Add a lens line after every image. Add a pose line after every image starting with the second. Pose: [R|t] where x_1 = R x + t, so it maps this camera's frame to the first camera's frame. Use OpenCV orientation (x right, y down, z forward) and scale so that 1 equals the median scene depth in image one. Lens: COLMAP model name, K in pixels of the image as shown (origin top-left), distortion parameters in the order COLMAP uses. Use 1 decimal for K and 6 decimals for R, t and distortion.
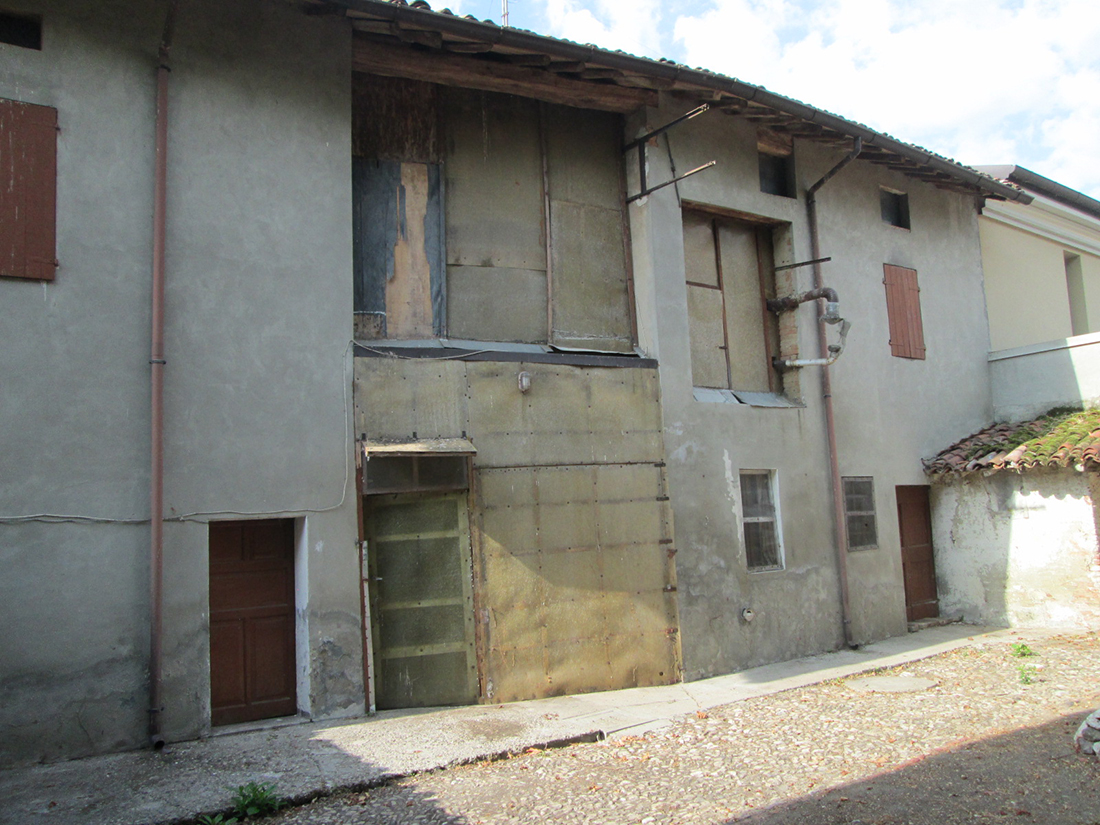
lens RADIAL K [[940.1, 0, 546.7], [0, 940.1, 406.6], [0, 0, 1]] dist [-0.014977, 0.014303]
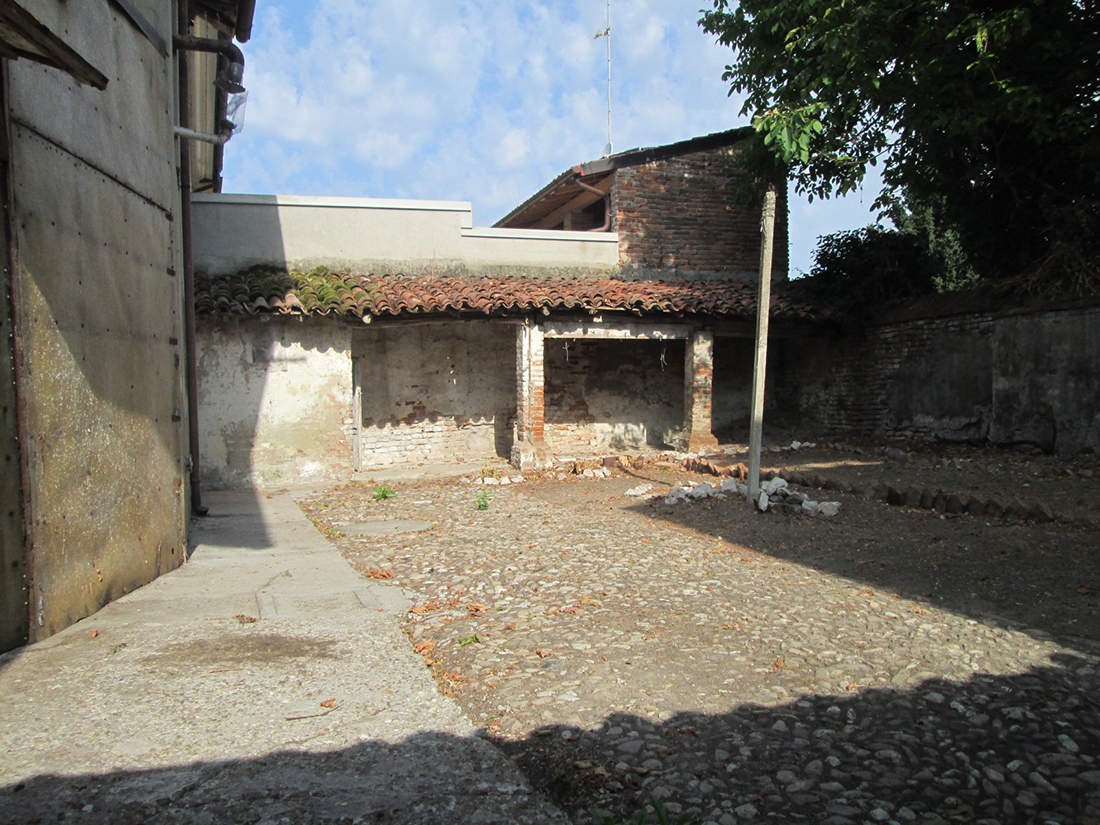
lens RADIAL K [[940.1, 0, 549.7], [0, 940.1, 408.9], [0, 0, 1]] dist [-0.014977, 0.014303]
pose [[0.308159, 0.030248, 0.950854, -0.296519], [-0.102825, 0.994698, 0.001681, 0.126303], [-0.945762, -0.098290, 0.309635, 0.447656]]
